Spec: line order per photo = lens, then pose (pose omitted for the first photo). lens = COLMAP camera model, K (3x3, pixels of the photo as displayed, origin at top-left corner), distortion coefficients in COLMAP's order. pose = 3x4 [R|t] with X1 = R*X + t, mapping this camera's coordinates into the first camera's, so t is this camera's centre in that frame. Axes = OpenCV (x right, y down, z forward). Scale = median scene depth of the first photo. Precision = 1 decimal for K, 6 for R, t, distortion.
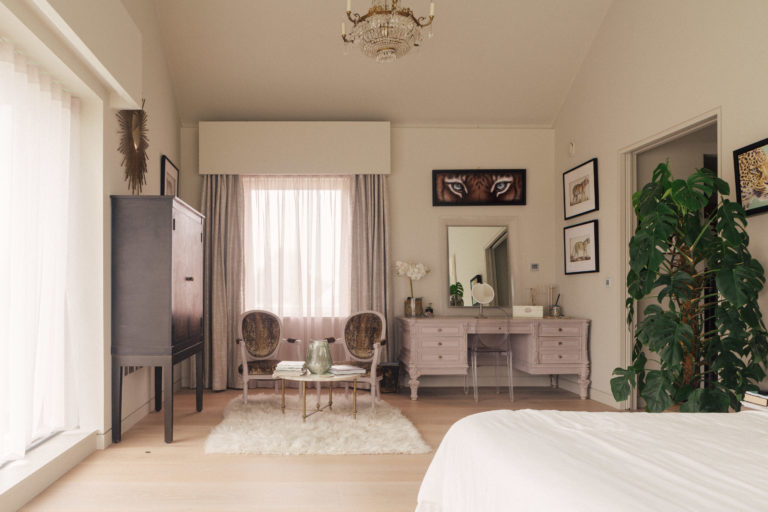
lens RADIAL K [[627.4, 0, 379.2], [0, 627.4, 281.0], [0, 0, 1]] dist [0.011384, 0.007576]
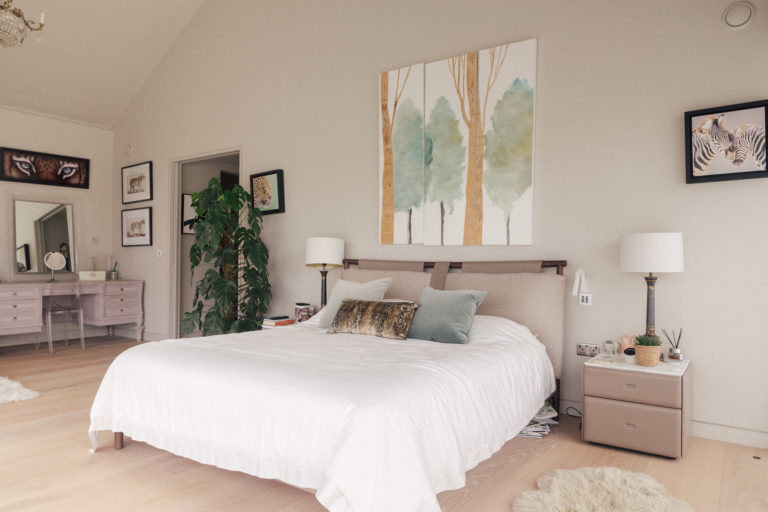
lens RADIAL K [[562.0, 0, 384.0], [0, 562.0, 256.0], [0, 0, 1]] dist [0.003041, 0.000441]
pose [[0.589582, 0.010158, 0.807645, -0.325647], [-0.020214, 0.999793, 0.002182, -0.004697], [-0.807456, -0.017612, 0.589665, -0.115711]]
